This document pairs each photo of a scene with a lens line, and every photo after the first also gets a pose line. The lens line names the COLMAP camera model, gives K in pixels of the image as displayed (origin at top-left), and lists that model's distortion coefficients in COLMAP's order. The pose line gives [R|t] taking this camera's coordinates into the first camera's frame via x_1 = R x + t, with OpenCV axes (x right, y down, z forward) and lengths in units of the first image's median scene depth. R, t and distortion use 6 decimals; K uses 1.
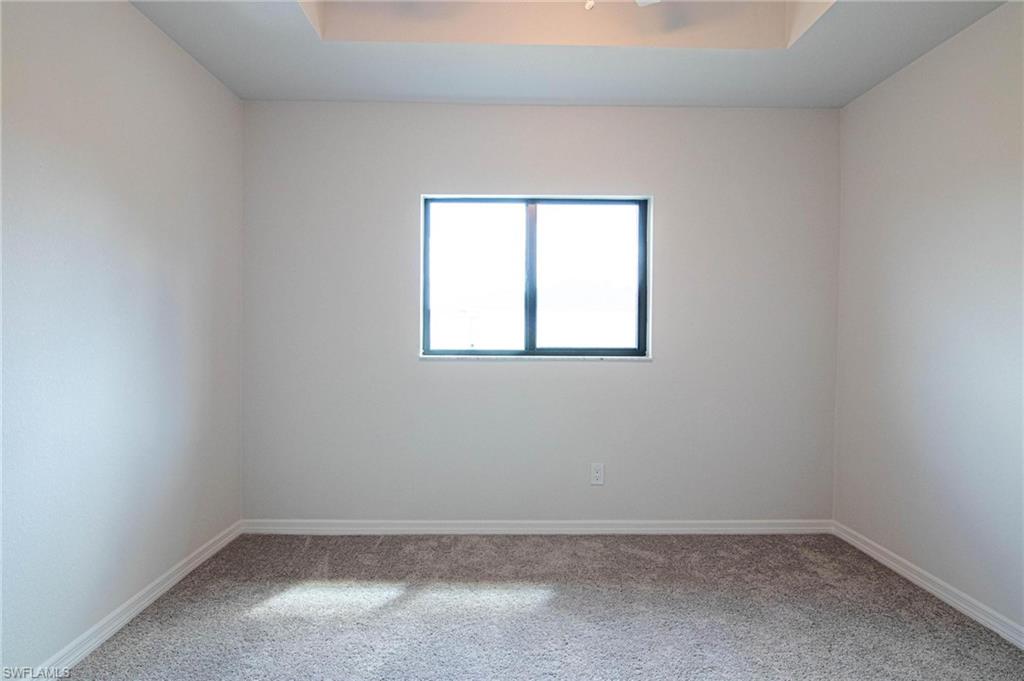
lens RADIAL K [[519.1, 0, 475.1], [0, 519.1, 348.1], [0, 0, 1]] dist [-0.011264, -0.005305]
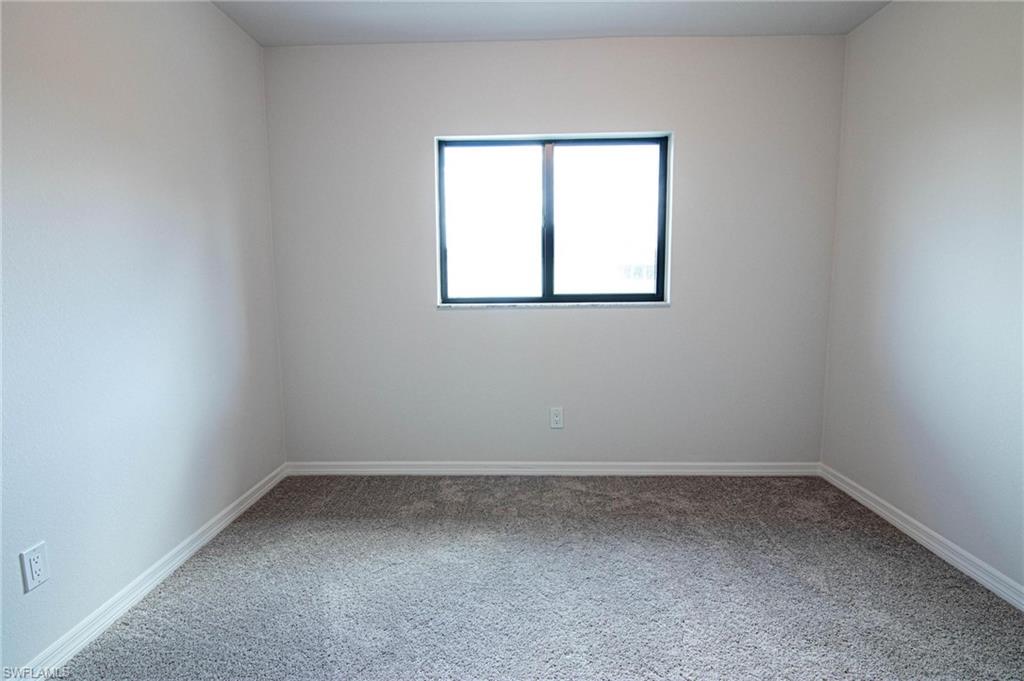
lens RADIAL K [[519.1, 0, 521.8], [0, 519.1, 348.7], [0, 0, 1]] dist [-0.011264, -0.005305]
pose [[0.998935, -0.010776, -0.044856, 0.101329], [0.015276, 0.994746, 0.101224, 0.001250], [0.043530, -0.101801, 0.993852, -0.003214]]
